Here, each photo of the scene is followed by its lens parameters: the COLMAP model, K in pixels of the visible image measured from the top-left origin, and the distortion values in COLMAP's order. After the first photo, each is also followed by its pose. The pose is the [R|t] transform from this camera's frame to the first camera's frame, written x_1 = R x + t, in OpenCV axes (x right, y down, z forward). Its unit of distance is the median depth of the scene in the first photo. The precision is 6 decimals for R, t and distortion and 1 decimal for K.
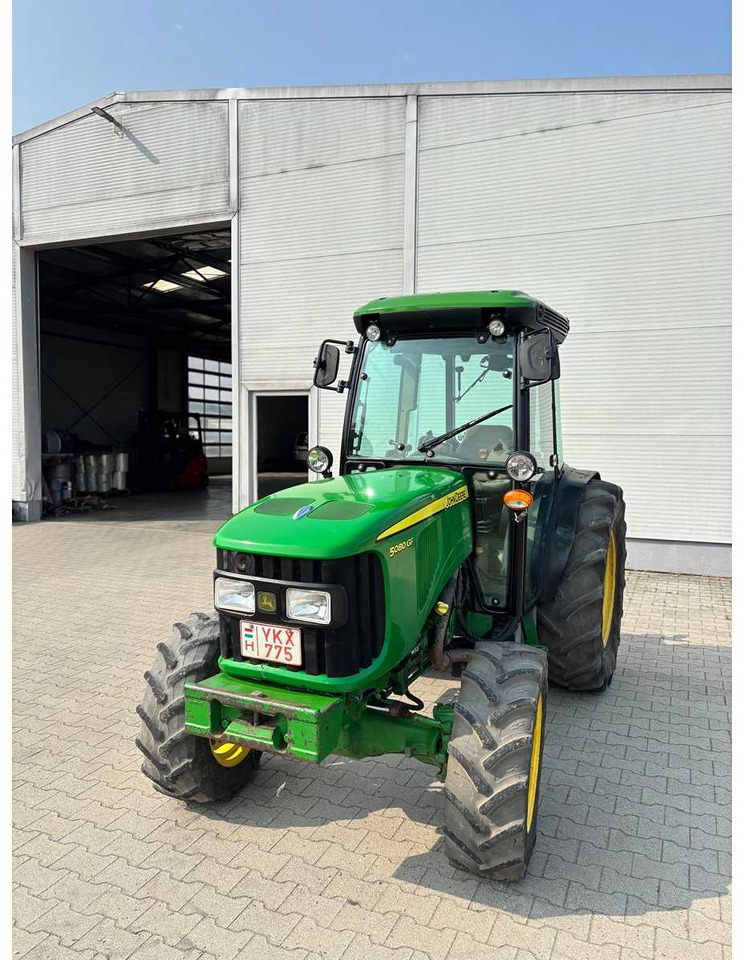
lens RADIAL K [[710.7, 0, 372.0], [0, 710.7, 480.0], [0, 0, 1]] dist [0.009356, -0.007012]
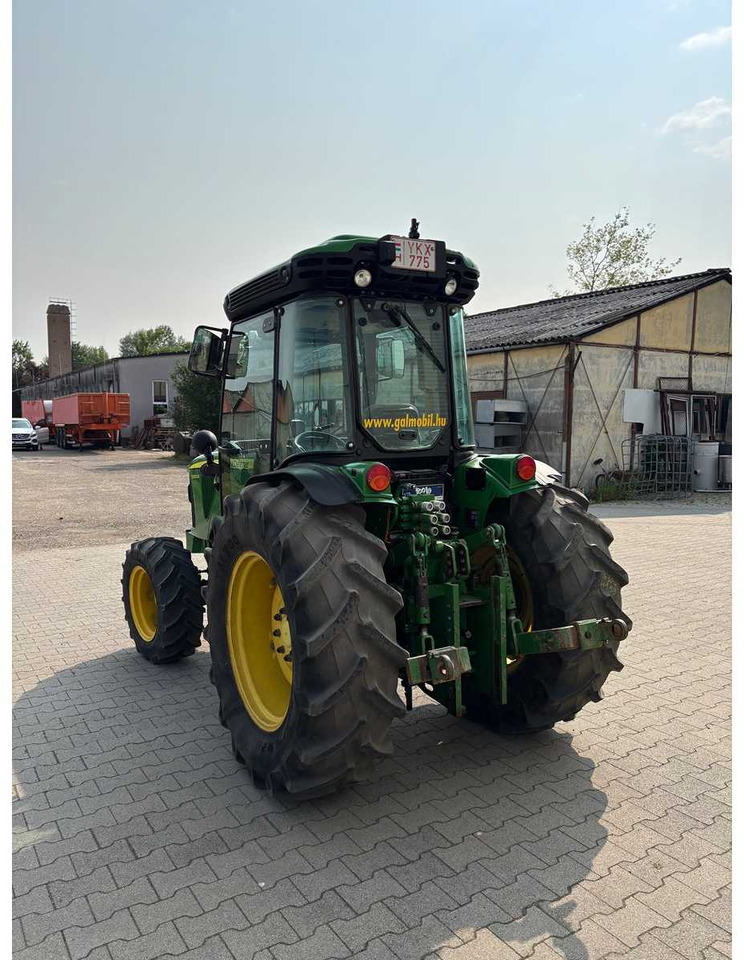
lens RADIAL K [[710.7, 0, 372.0], [0, 710.7, 480.0], [0, 0, 1]] dist [0.009356, -0.007012]
pose [[-0.546166, 0.064251, -0.835210, 0.957637], [-0.050650, 0.992697, 0.109487, -0.090664], [0.836145, 0.102101, -0.538923, 1.673329]]
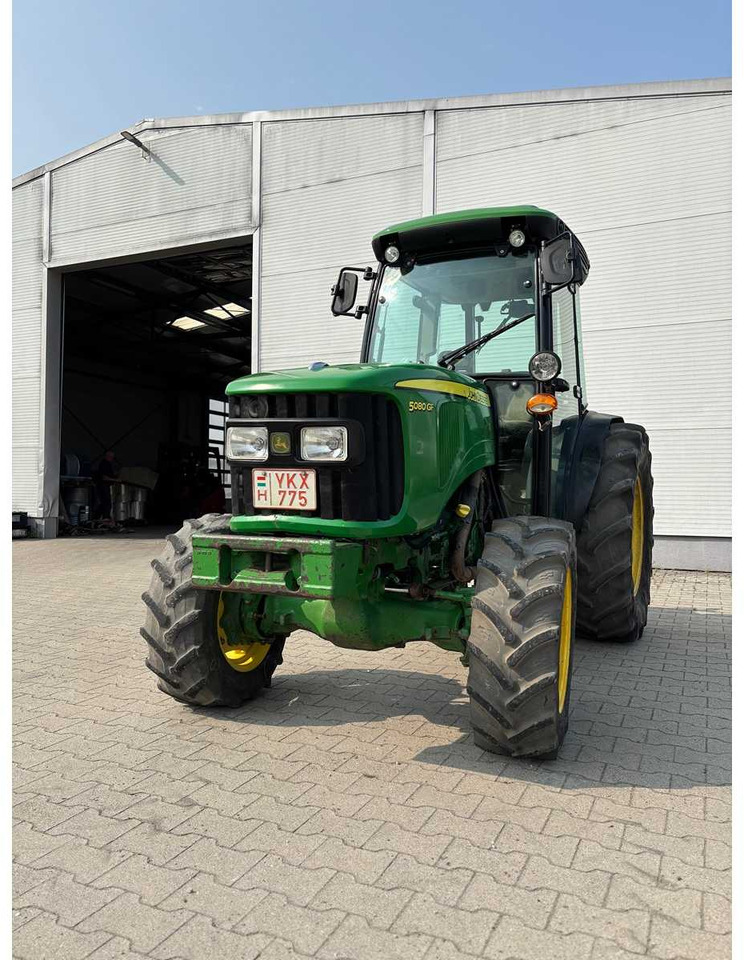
lens RADIAL K [[711.1, 0, 376.8], [0, 711.1, 480.7], [0, 0, 1]] dist [0.011141, -0.002599]
pose [[0.999822, 0.001406, -0.018821, -0.000465], [-0.003020, 0.996290, -0.086005, 0.187394], [0.018630, 0.086047, 0.996117, 0.034441]]
